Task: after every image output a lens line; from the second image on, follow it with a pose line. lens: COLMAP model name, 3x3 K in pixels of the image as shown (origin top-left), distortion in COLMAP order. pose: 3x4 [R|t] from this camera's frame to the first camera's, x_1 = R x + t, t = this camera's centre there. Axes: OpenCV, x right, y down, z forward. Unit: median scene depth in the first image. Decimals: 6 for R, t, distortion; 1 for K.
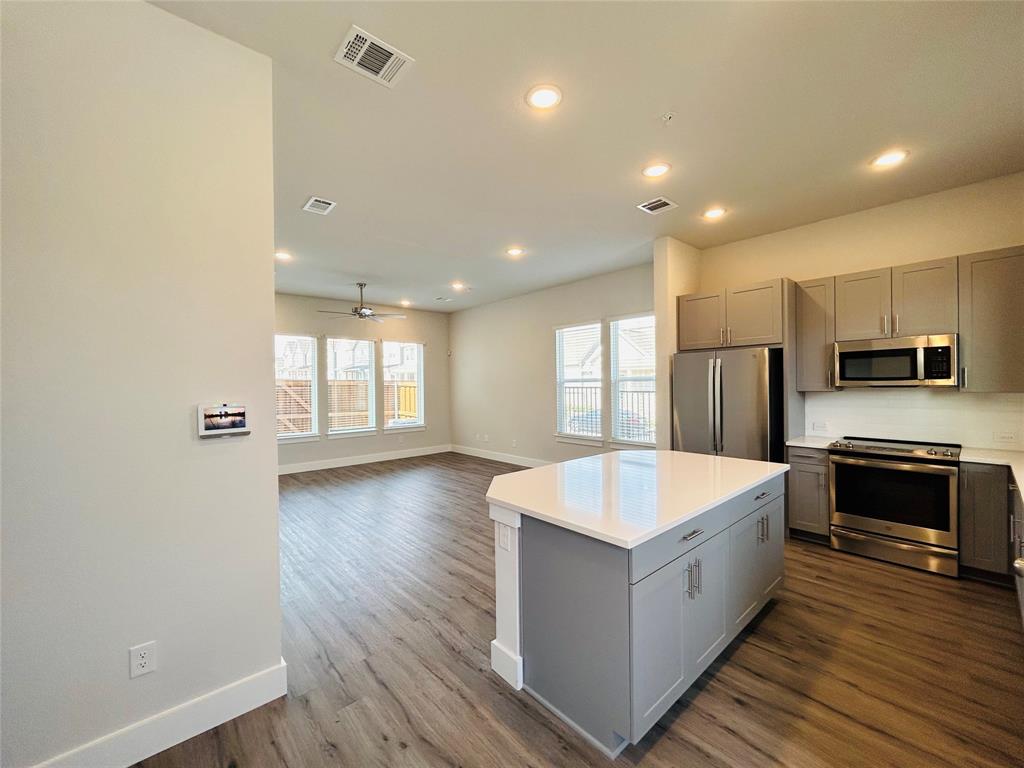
lens RADIAL K [[412.1, 0, 504.5], [0, 412.1, 387.9], [0, 0, 1]] dist [0.001252, -0.000231]
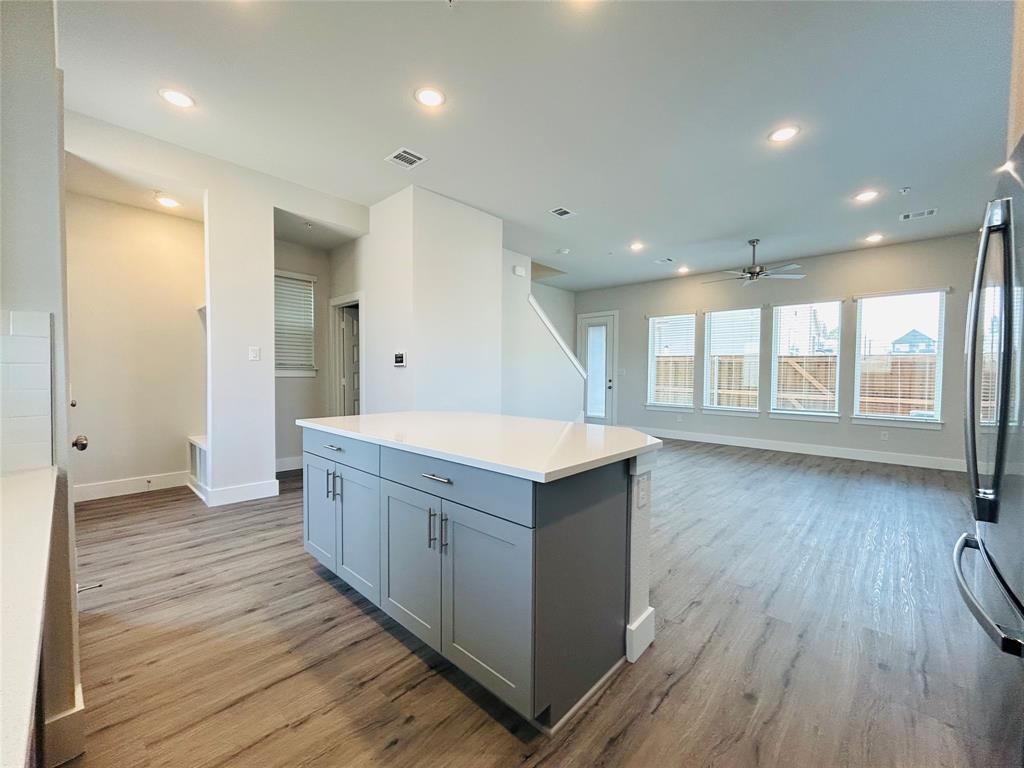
lens RADIAL K [[412.1, 0, 518.3], [0, 412.1, 387.5], [0, 0, 1]] dist [0.001252, -0.000231]
pose [[0.111272, 0.045095, -0.992766, 1.313611], [-0.021135, 0.998851, 0.043002, 0.092727], [0.993565, 0.016198, 0.112097, 1.082194]]
